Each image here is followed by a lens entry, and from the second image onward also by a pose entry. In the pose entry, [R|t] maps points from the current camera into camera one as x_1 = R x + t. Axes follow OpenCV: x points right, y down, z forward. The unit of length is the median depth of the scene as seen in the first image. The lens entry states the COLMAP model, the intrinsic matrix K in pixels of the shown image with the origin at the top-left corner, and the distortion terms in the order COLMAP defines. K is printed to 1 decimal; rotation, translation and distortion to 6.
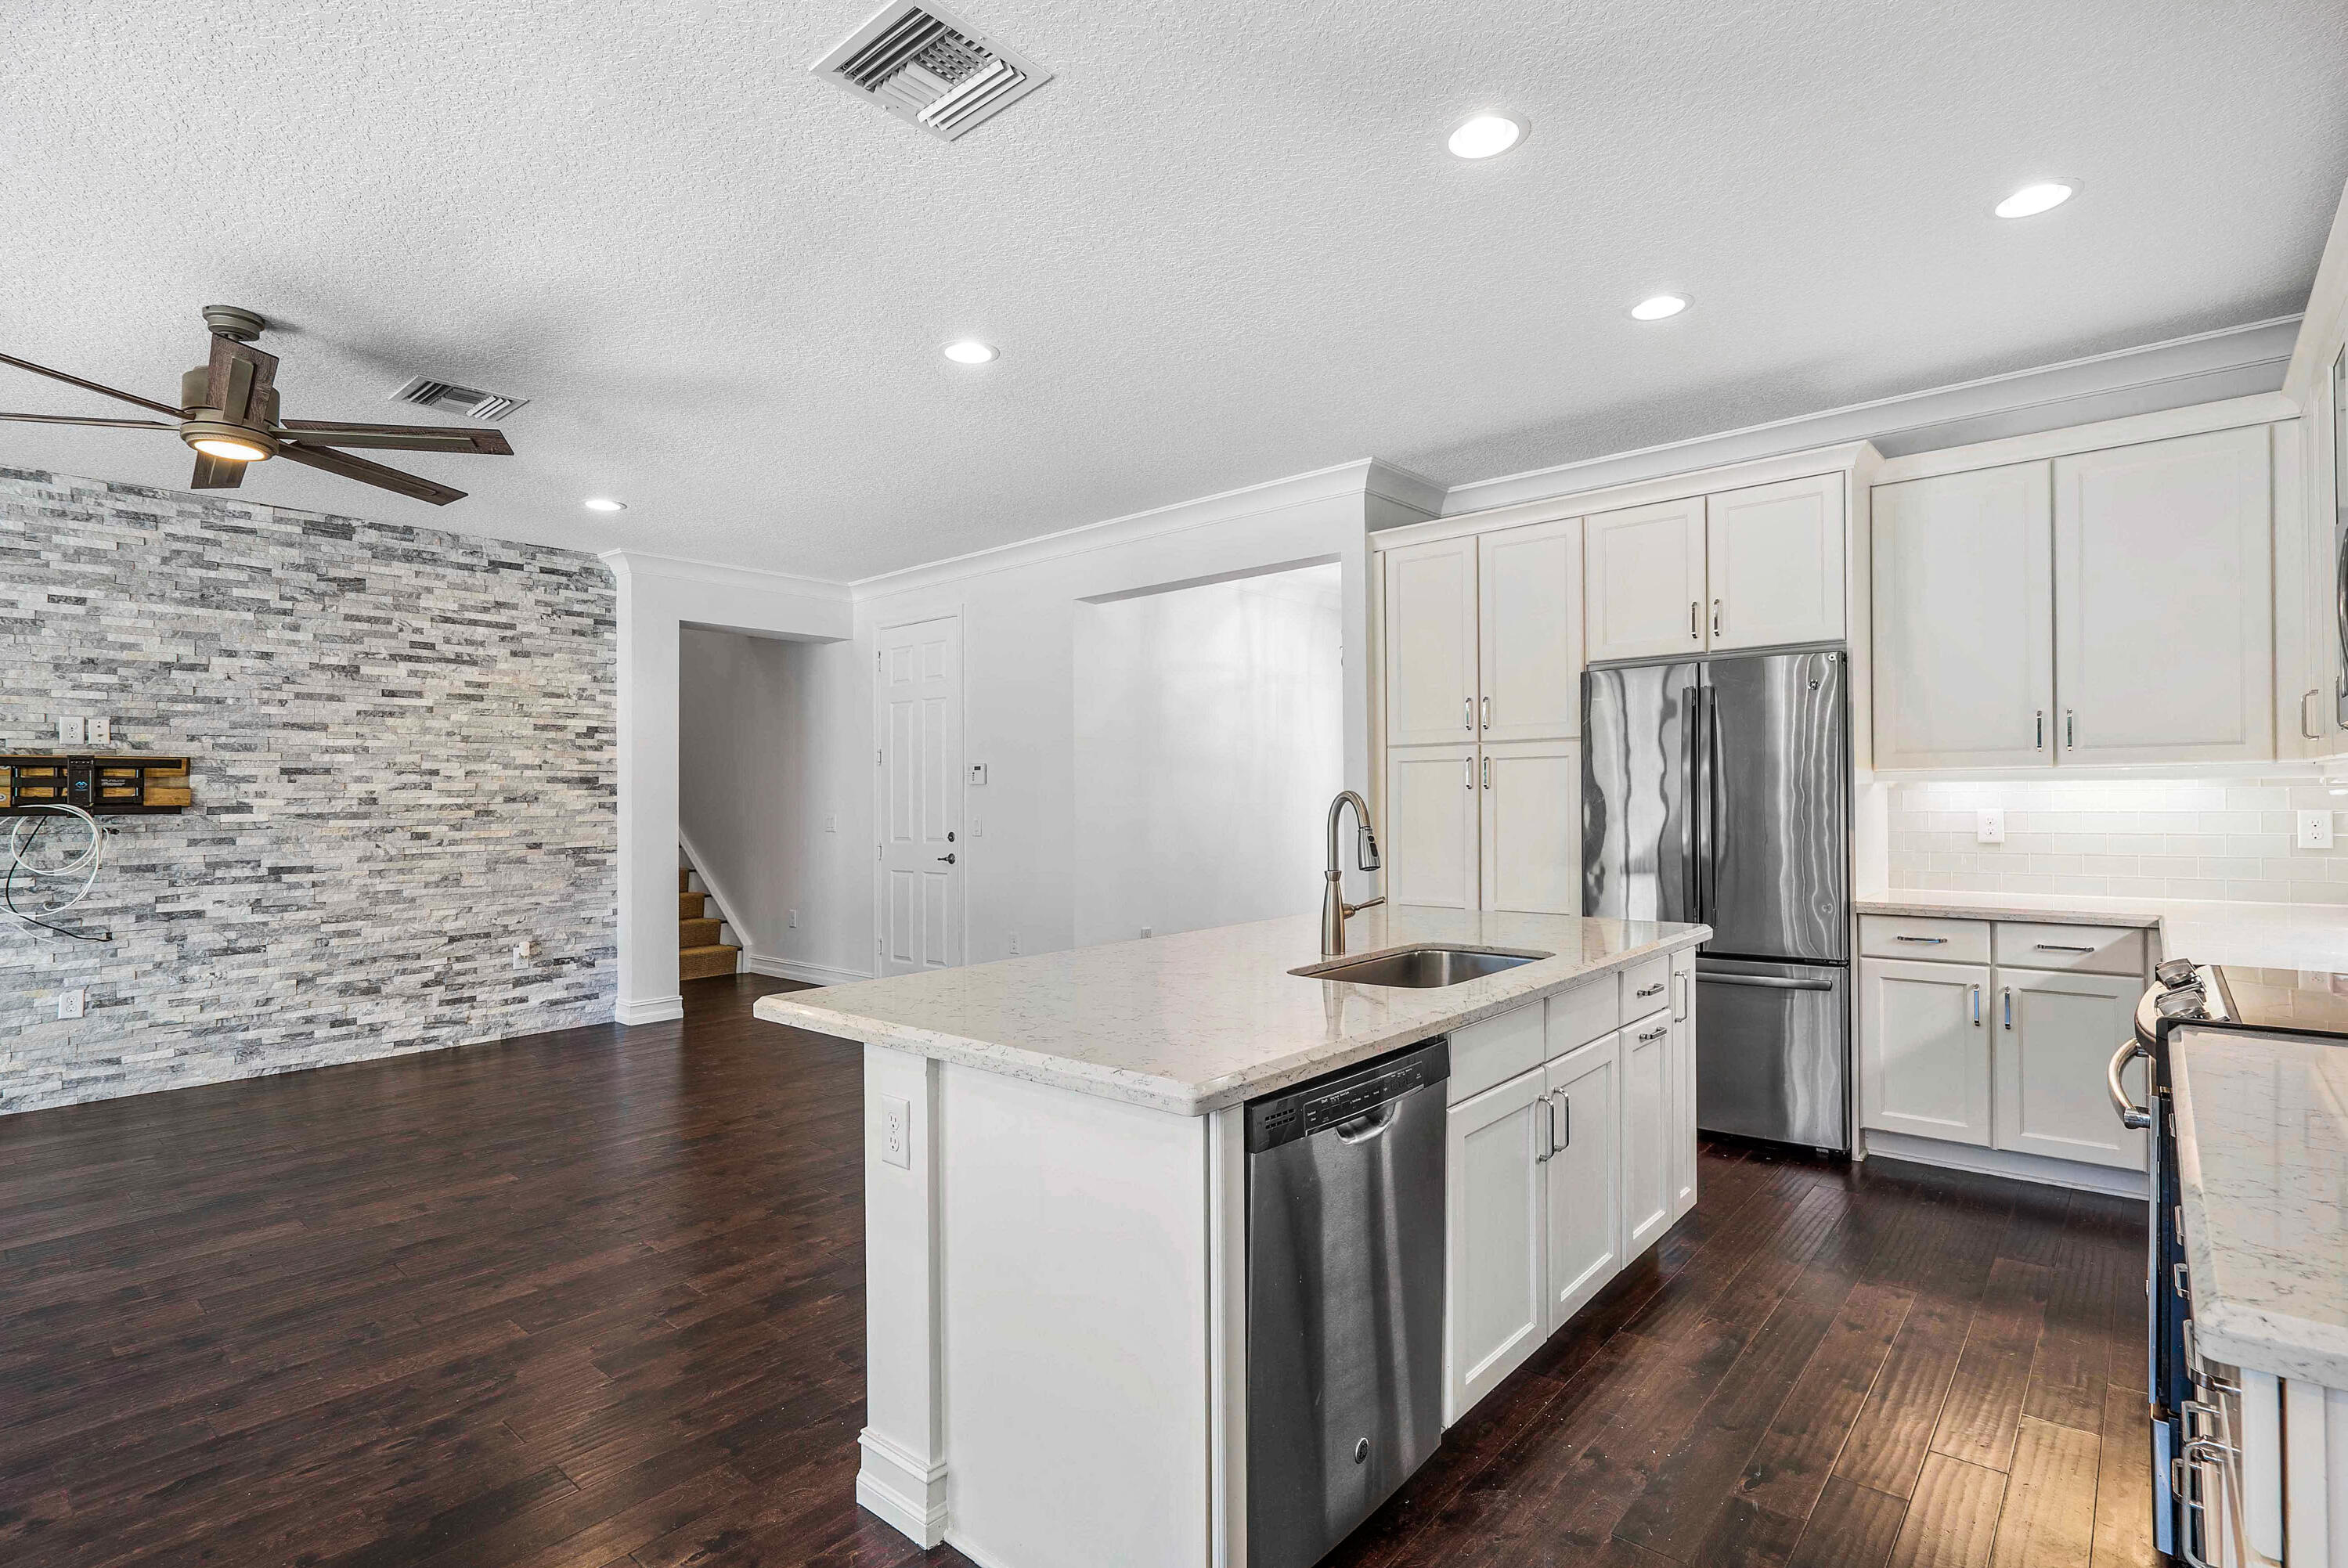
lens RADIAL K [[1134.9, 0, 1162.2], [0, 1134.9, 795.2], [0, 0, 1]] dist [0.004587, -0.003286]
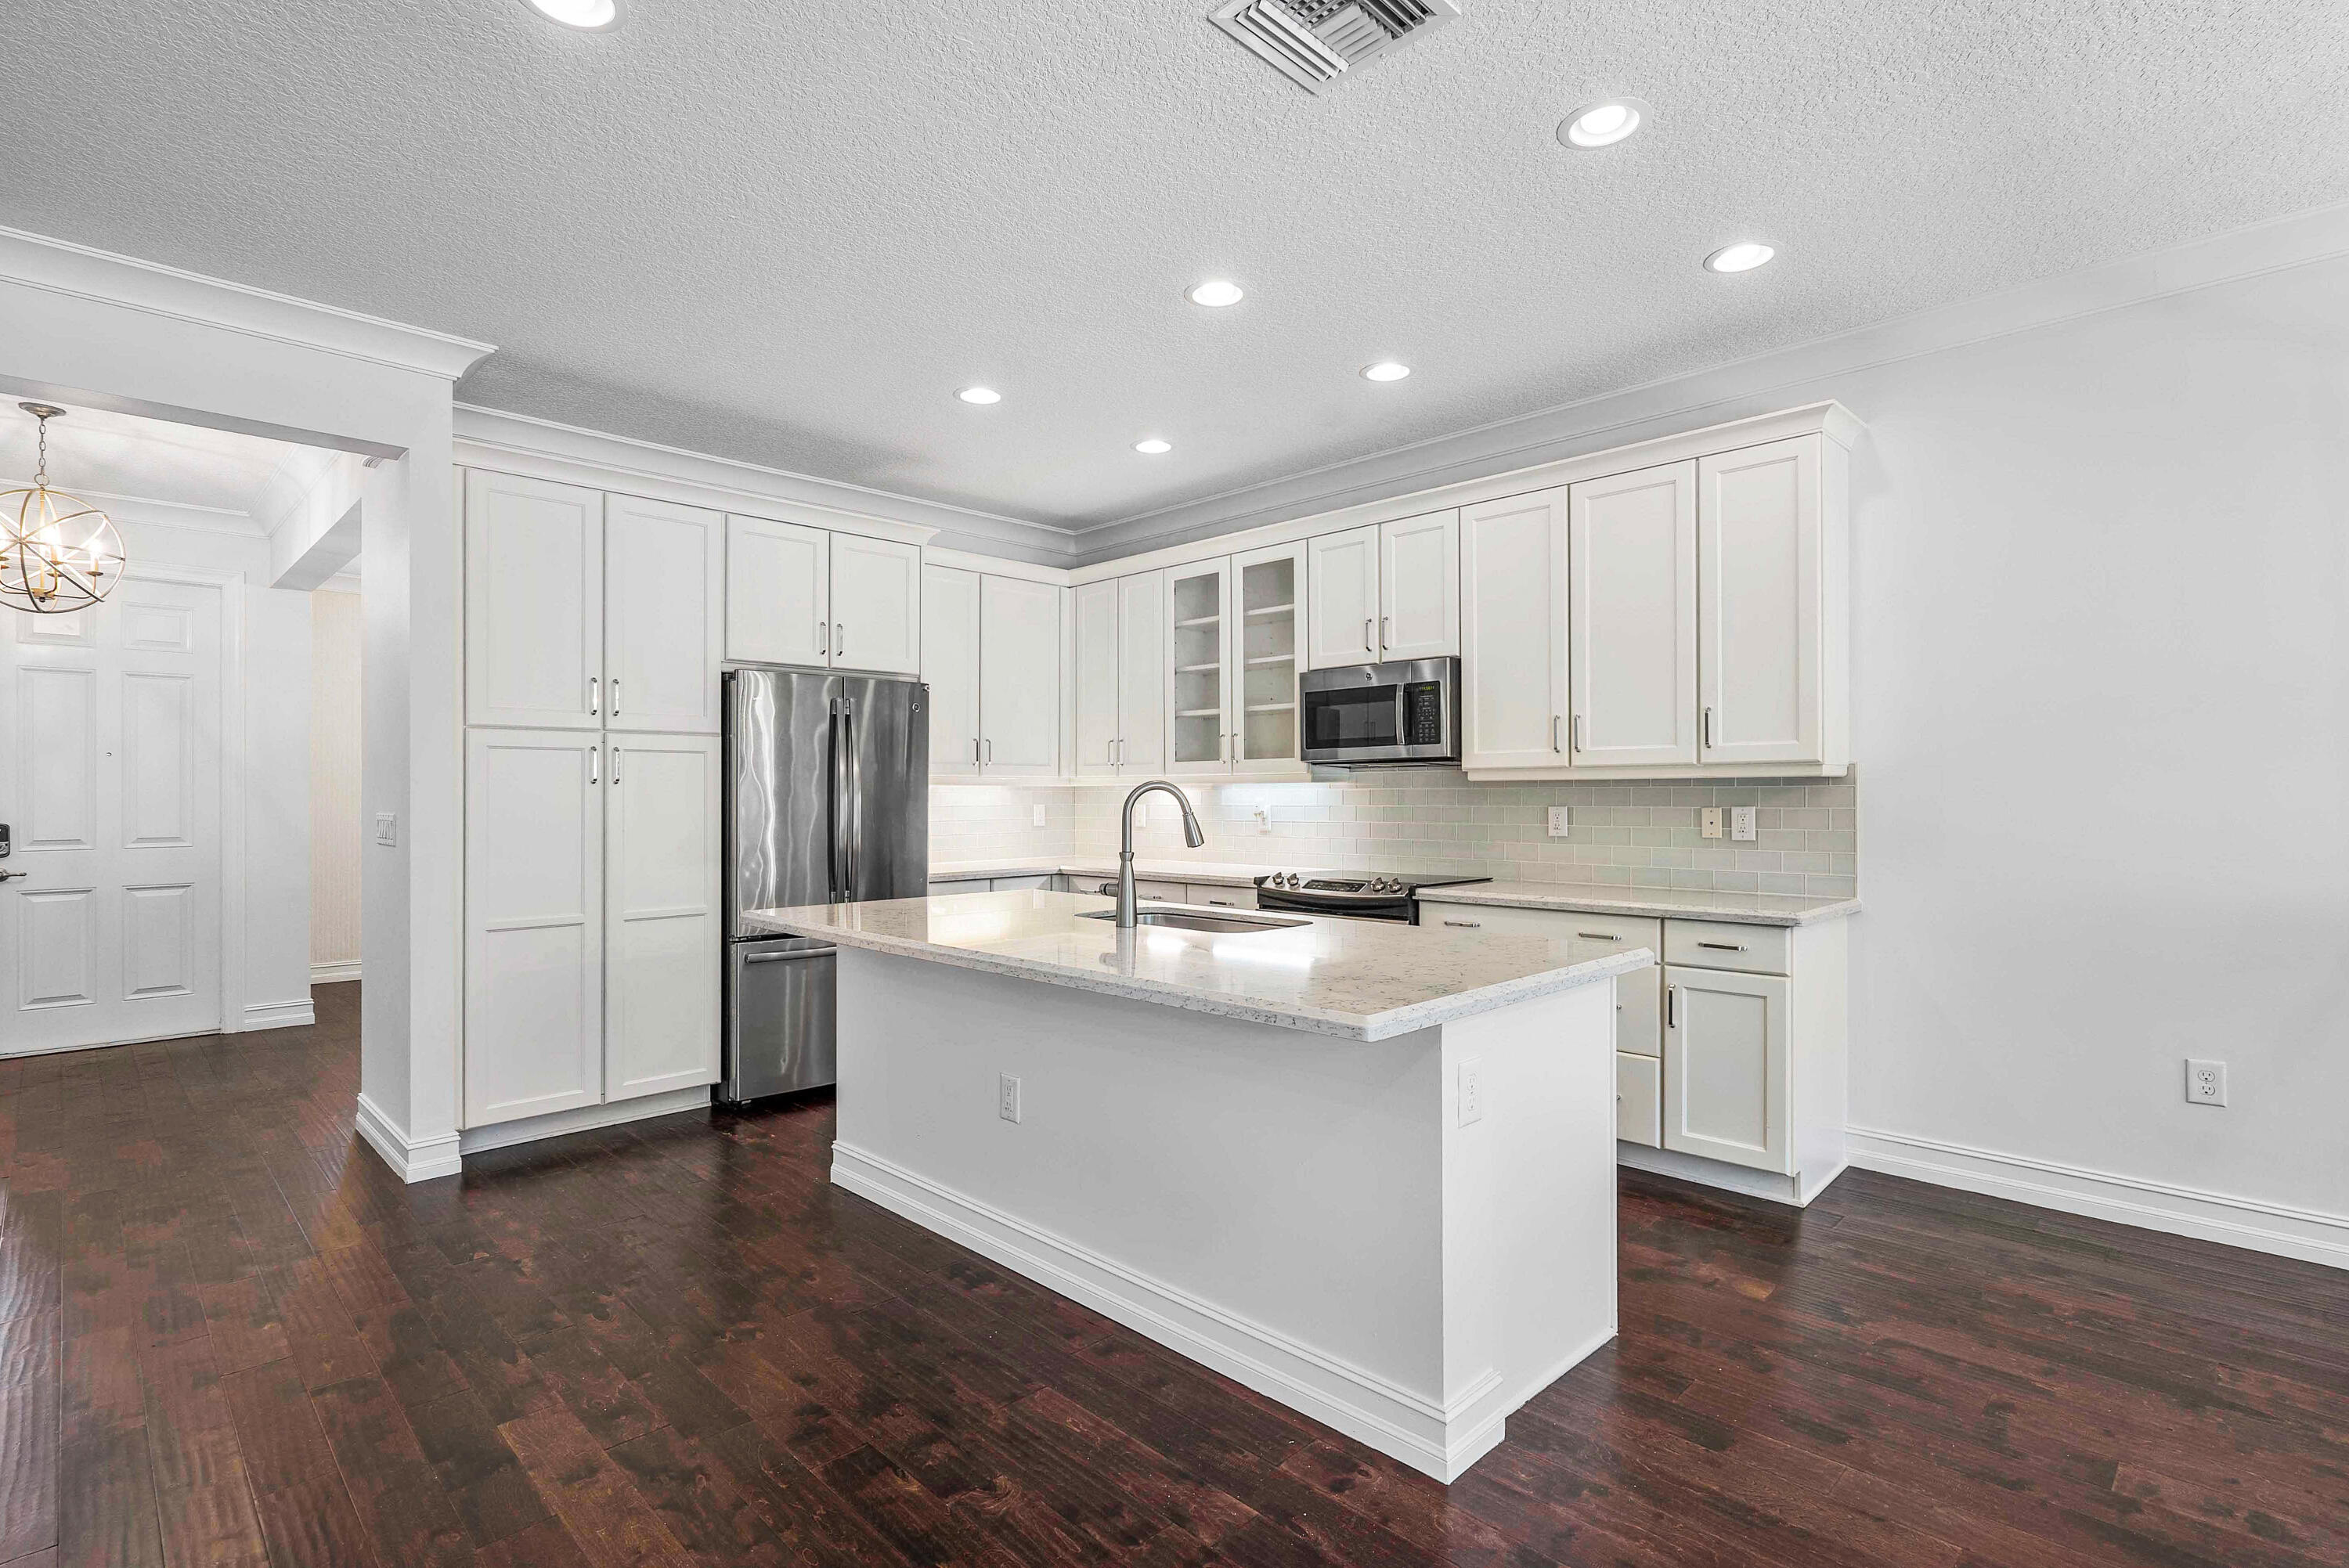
lens RADIAL K [[1135.3, 0, 1162.7], [0, 1135.3, 795.1], [0, 0, 1]] dist [0.004587, -0.003286]
pose [[0.070145, 0.008499, 0.997501, -0.464101], [0.000728, 0.999963, -0.008571, 0.009041], [-0.997537, 0.001327, 0.070137, 0.425780]]
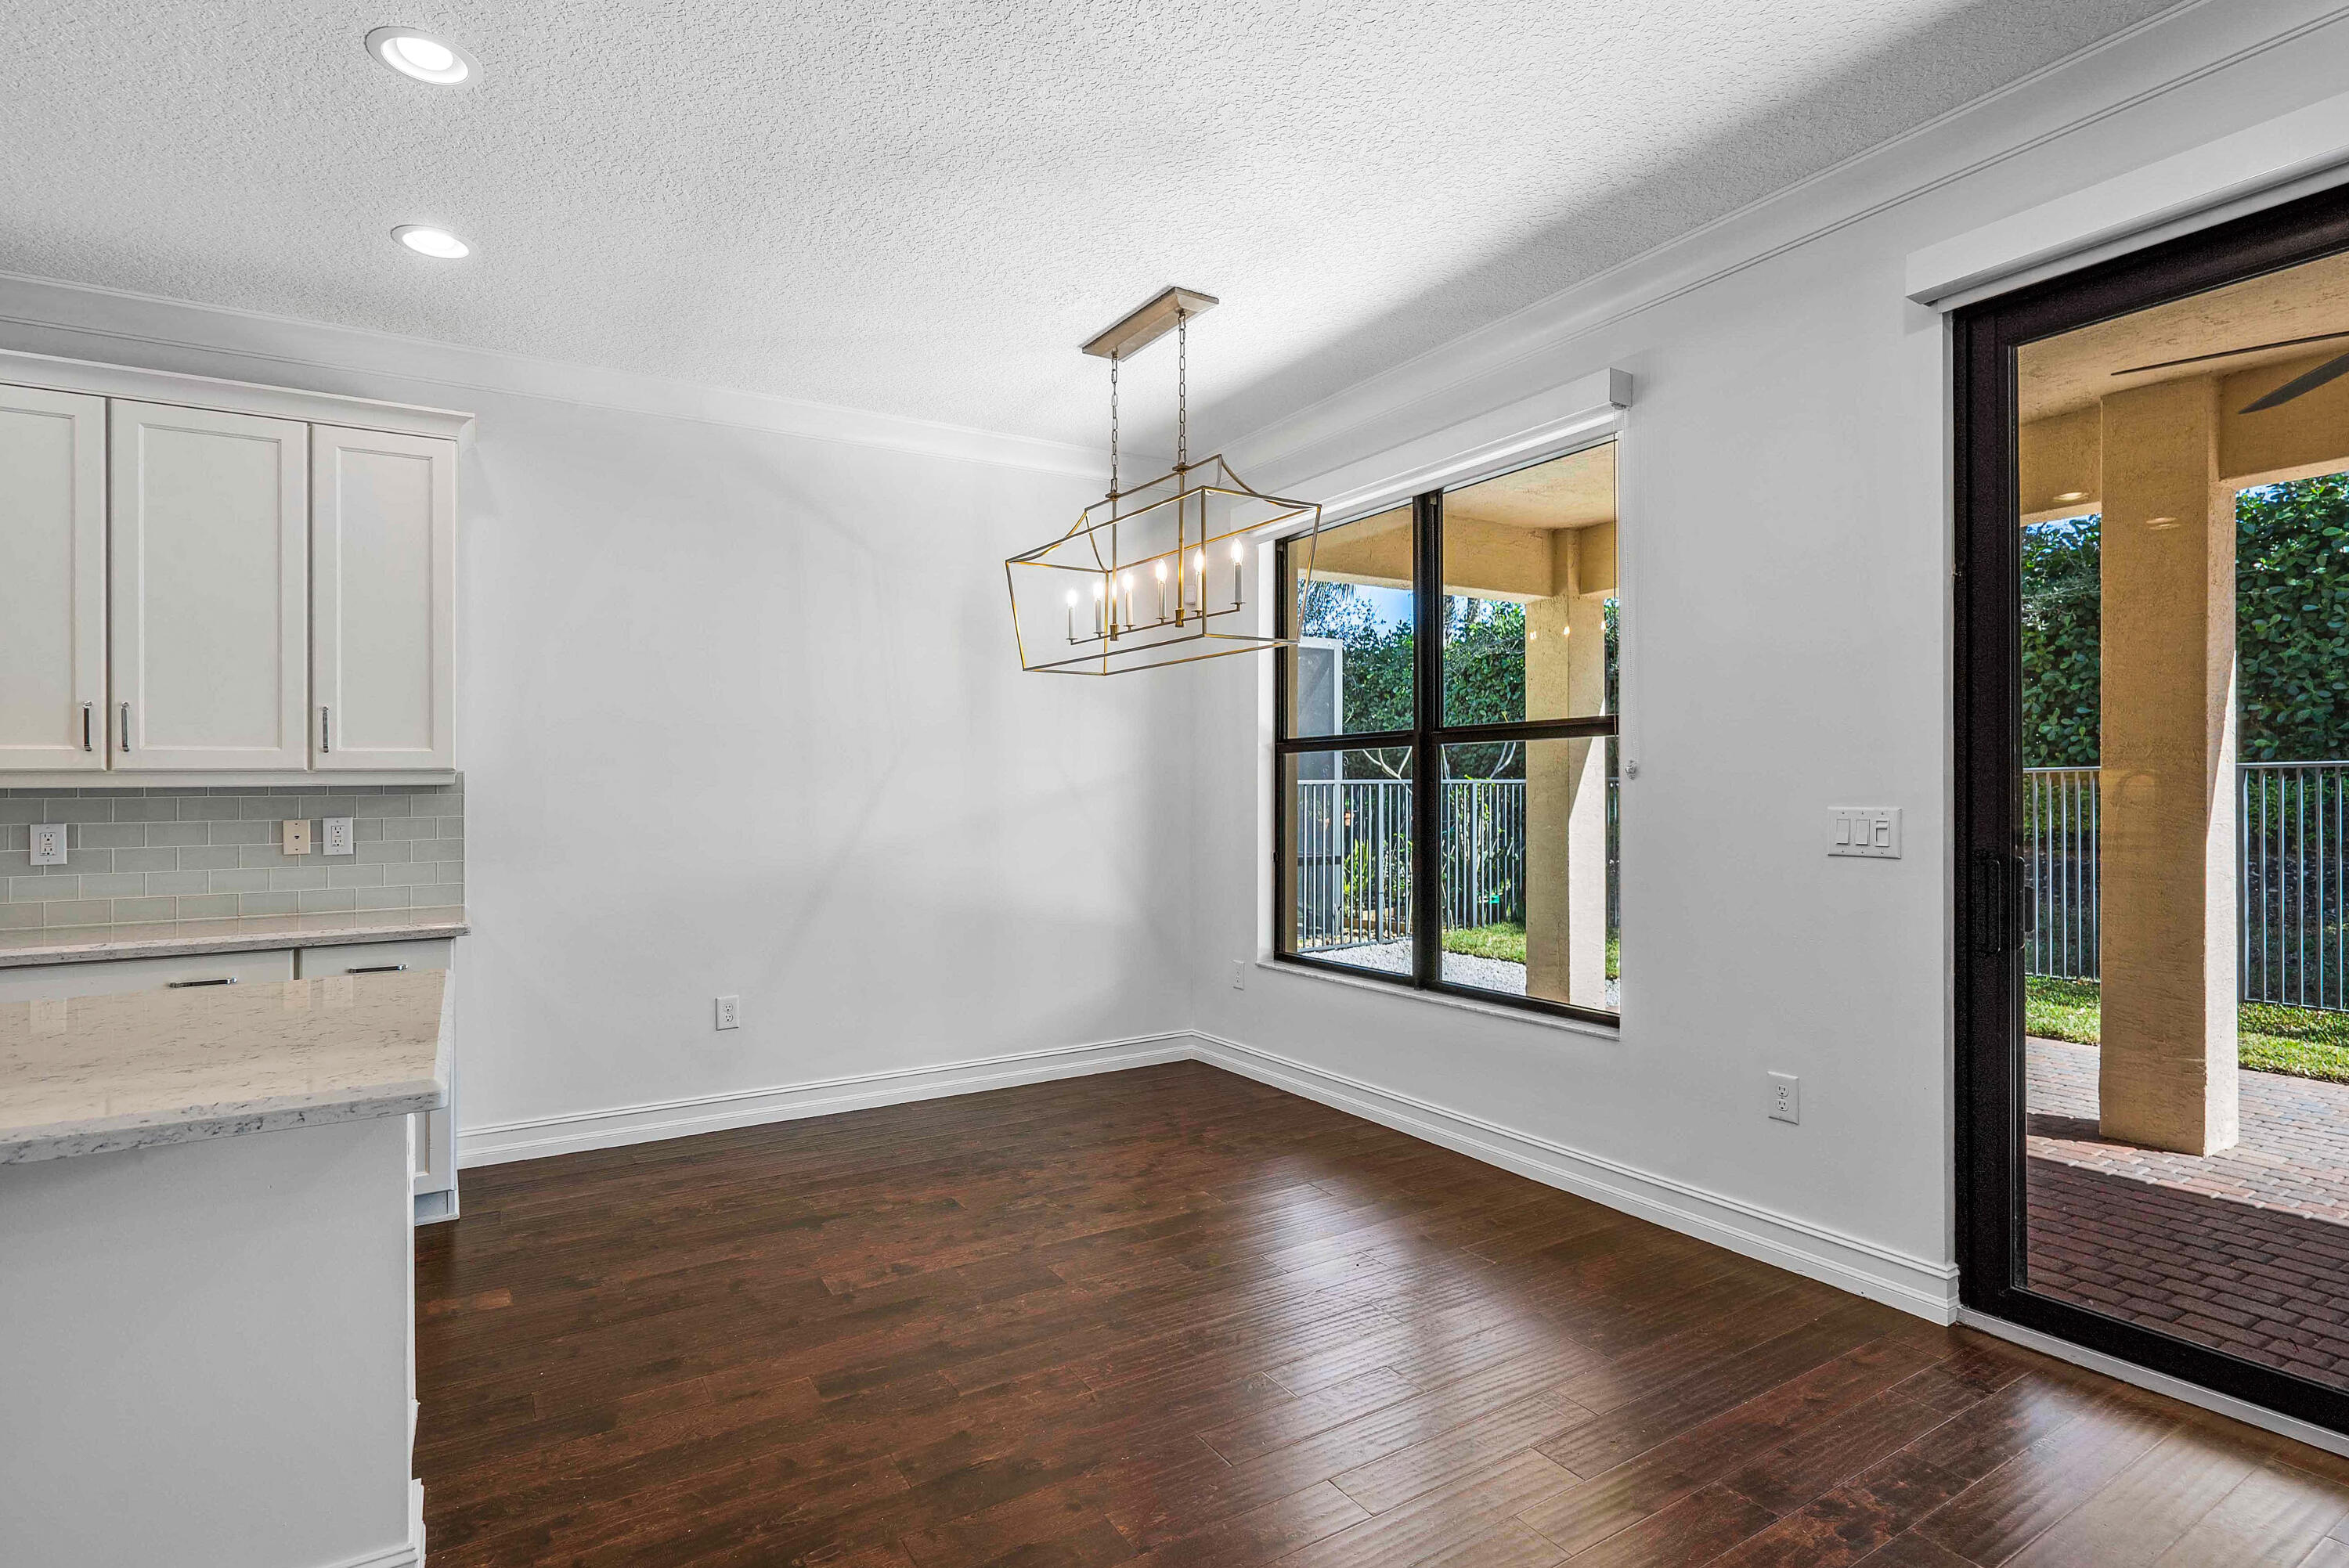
lens RADIAL K [[1135.3, 0, 1175.6], [0, 1135.3, 802.3], [0, 0, 1]] dist [0.004587, -0.003286]
pose [[-0.954014, 0.019843, 0.299104, -0.380732], [0.022744, 0.999722, 0.006221, 0.008556], [-0.298898, 0.012738, -0.954200, 0.585444]]
